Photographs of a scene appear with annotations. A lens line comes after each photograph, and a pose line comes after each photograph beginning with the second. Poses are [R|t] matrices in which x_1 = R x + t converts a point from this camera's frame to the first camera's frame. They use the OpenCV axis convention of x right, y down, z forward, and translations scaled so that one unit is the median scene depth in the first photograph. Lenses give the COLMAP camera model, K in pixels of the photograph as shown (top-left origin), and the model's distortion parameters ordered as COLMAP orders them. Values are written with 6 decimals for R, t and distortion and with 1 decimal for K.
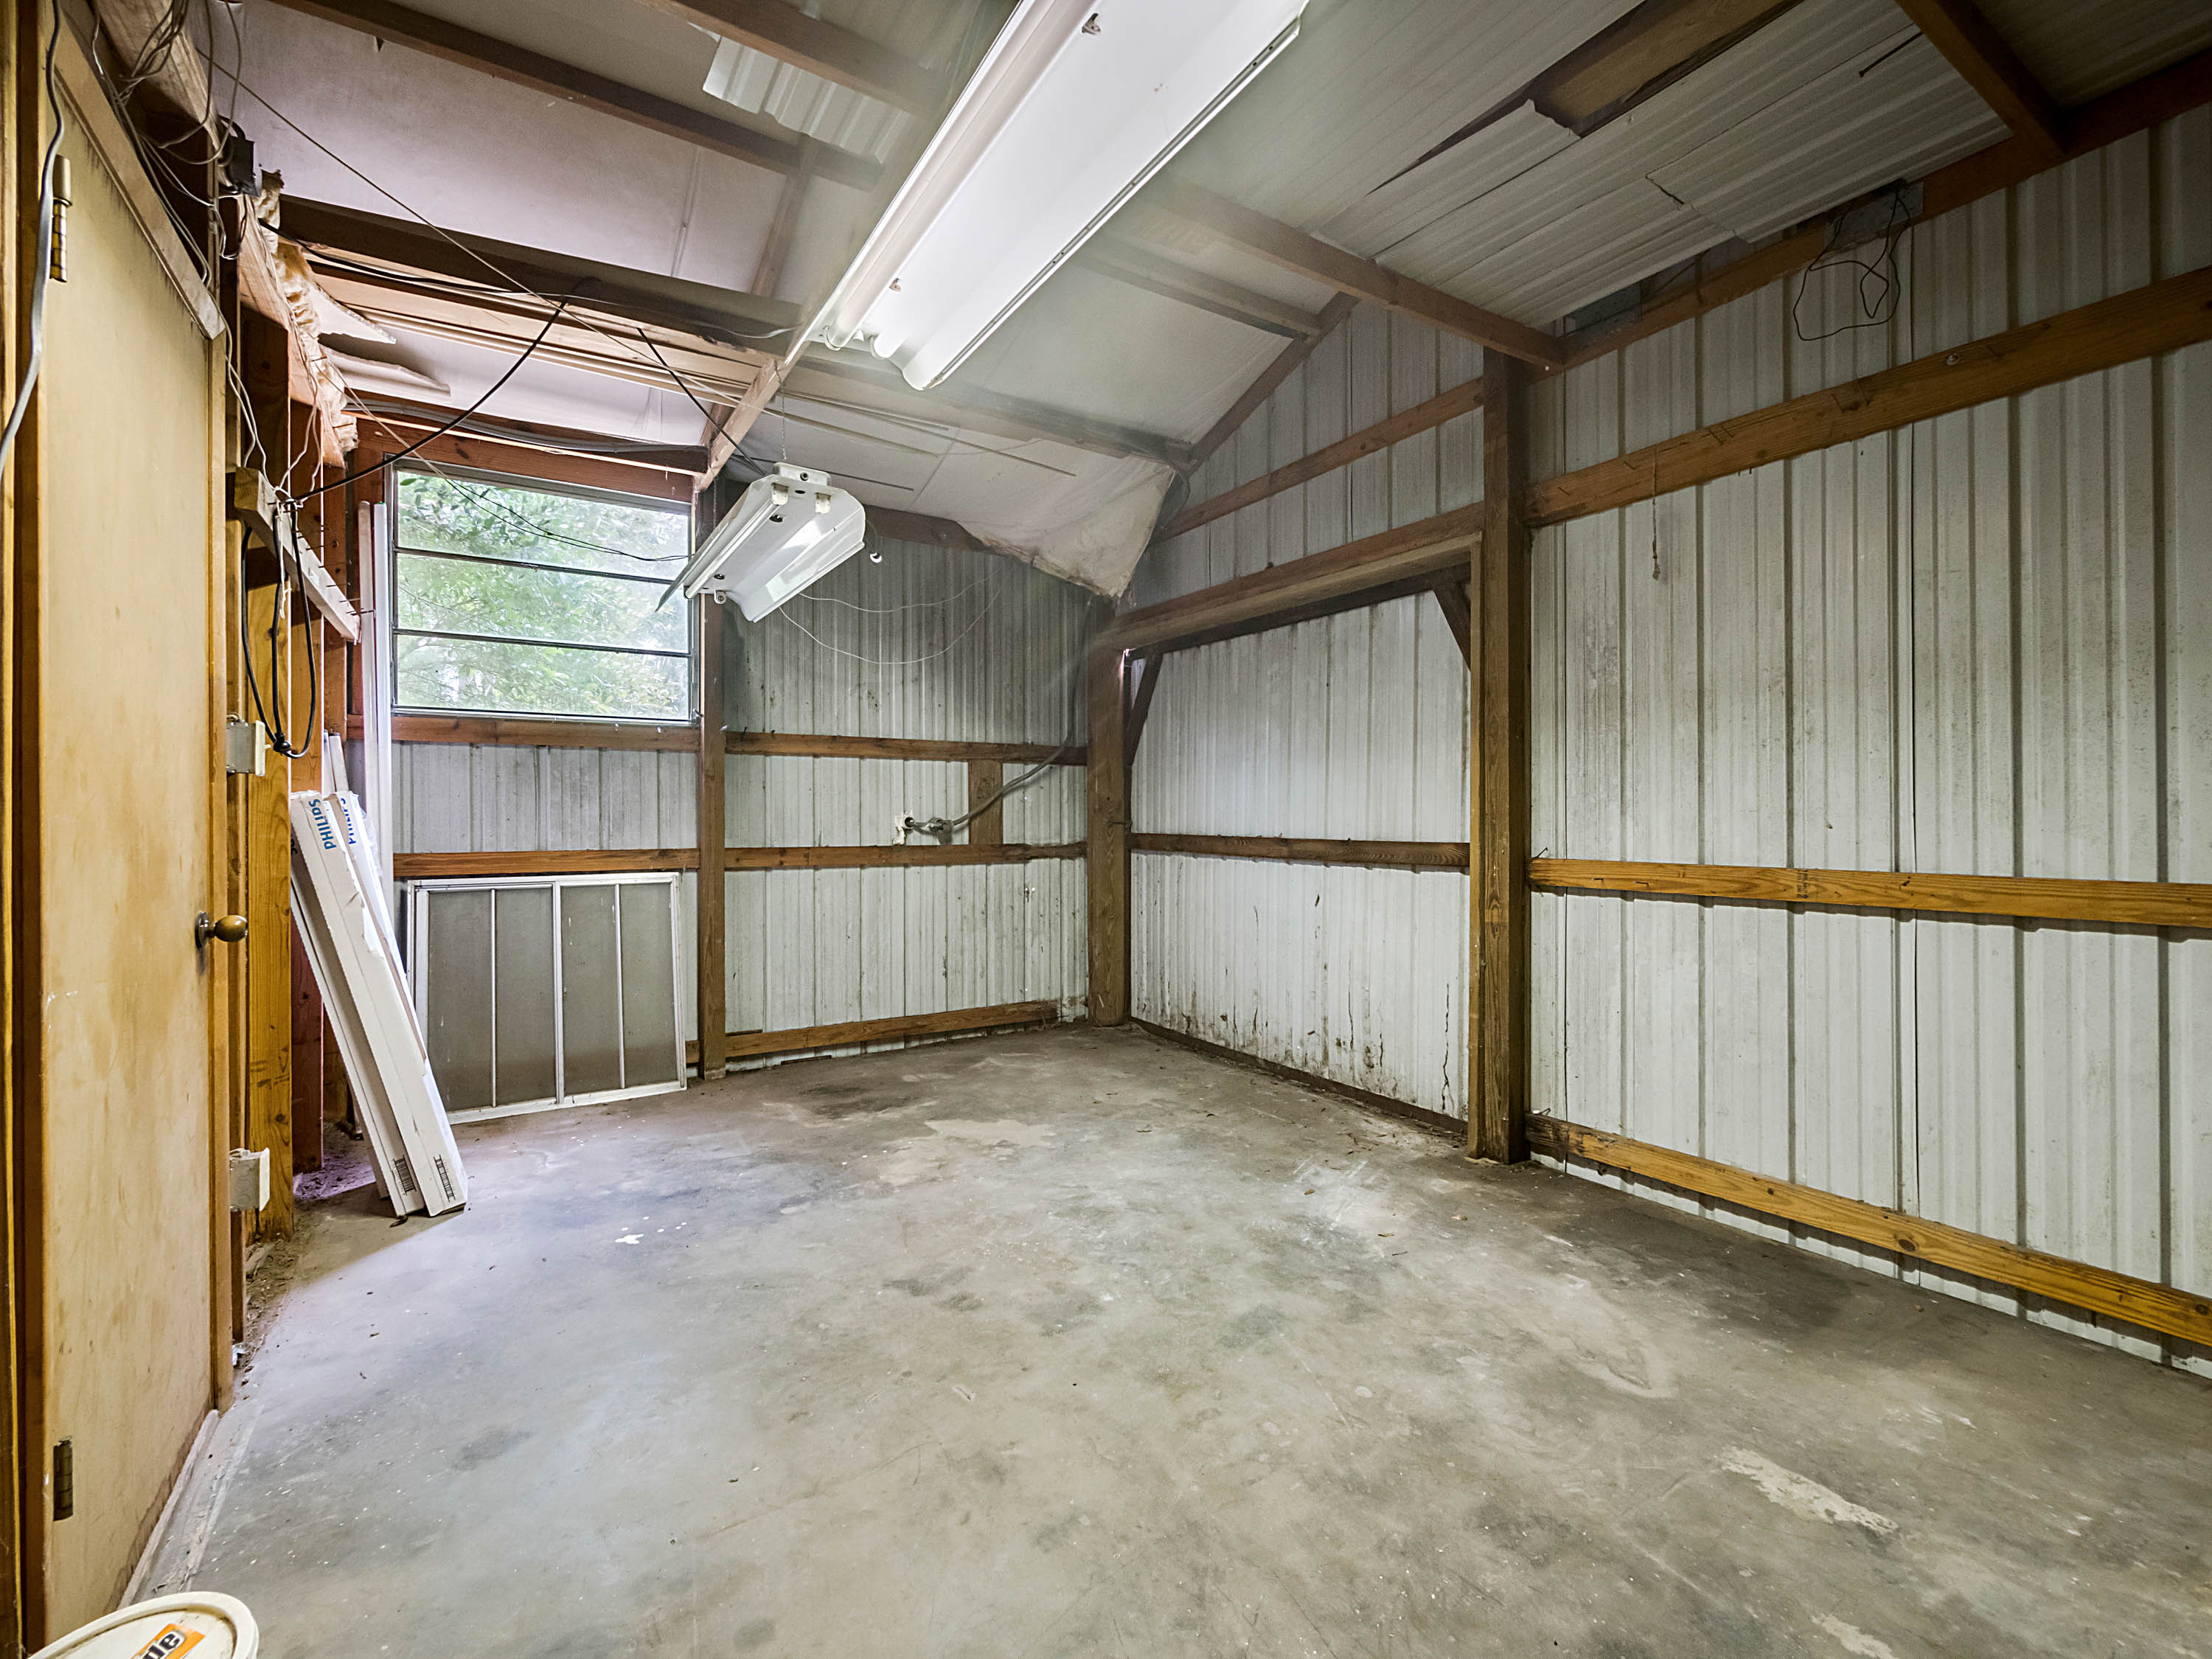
lens RADIAL K [[954.4, 0, 1099.6], [0, 954.4, 818.5], [0, 0, 1]] dist [-0.005296, 0.000141]
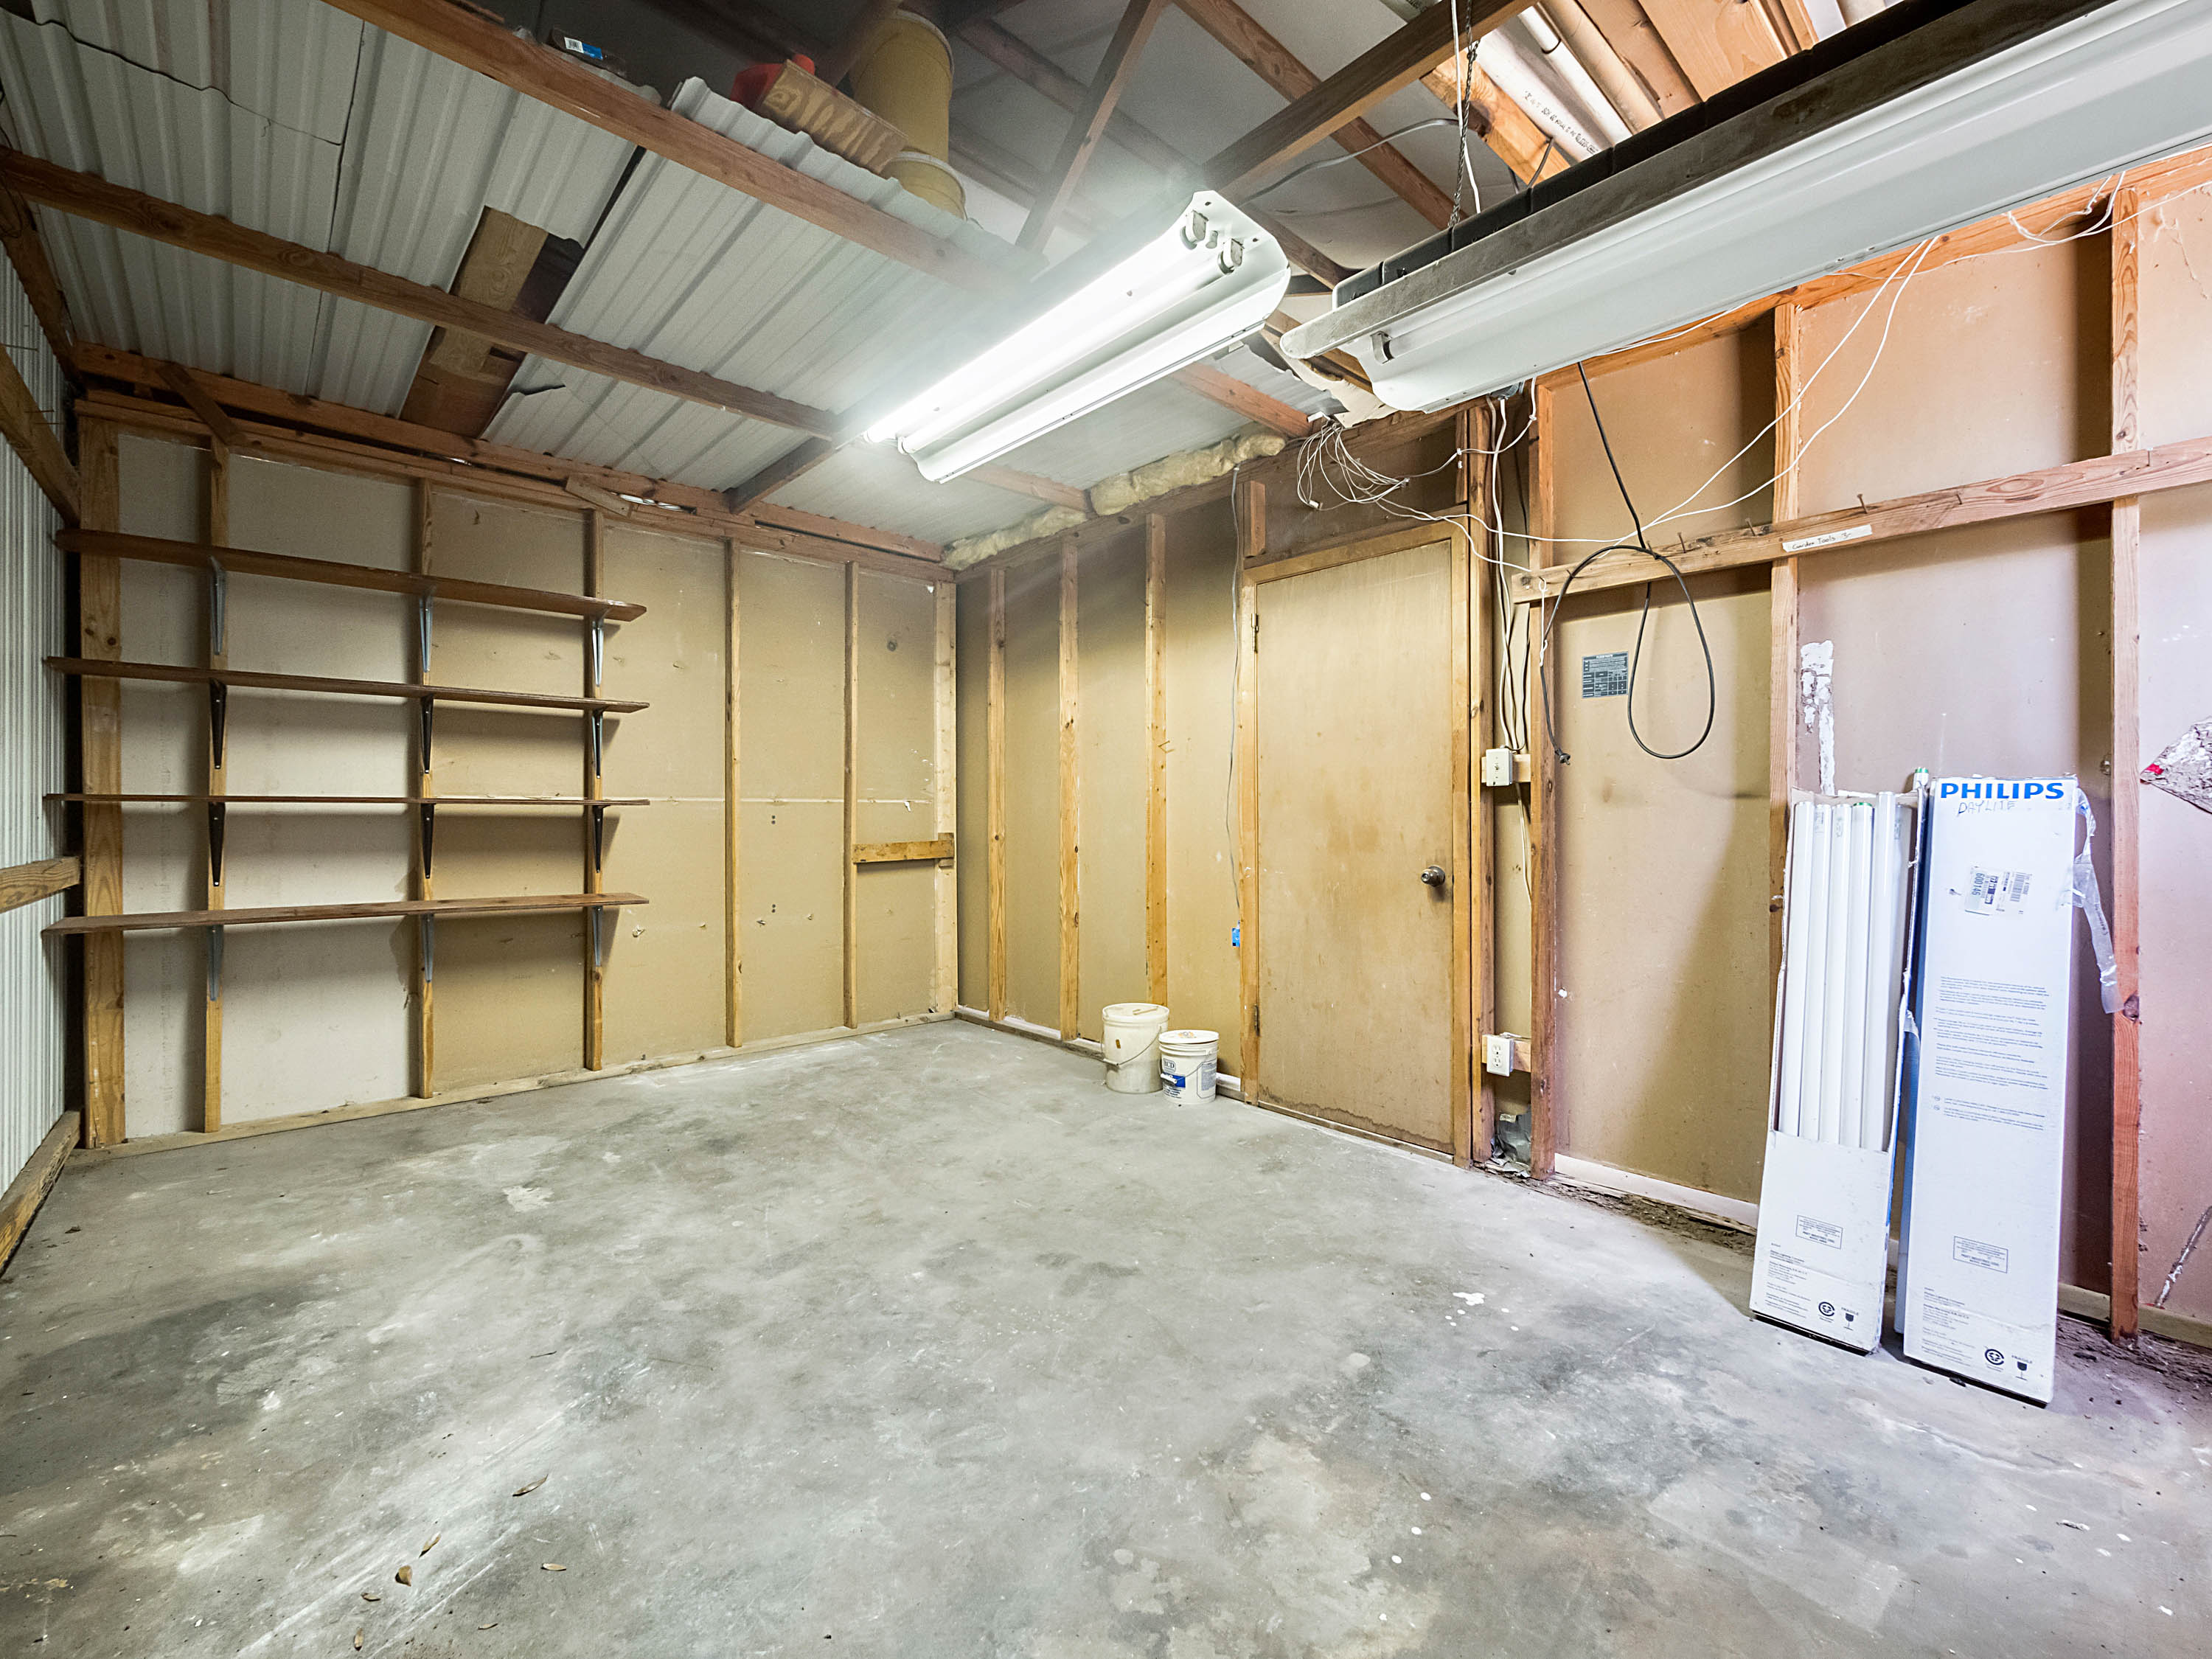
lens RADIAL K [[954.4, 0, 1111.3], [0, 954.4, 828.7], [0, 0, 1]] dist [-0.005296, 0.000141]
pose [[-0.986303, 0.003650, -0.164904, -0.029323], [0.001536, 0.999915, 0.012949, 0.001768], [0.164938, 0.012519, -0.986225, 1.962622]]
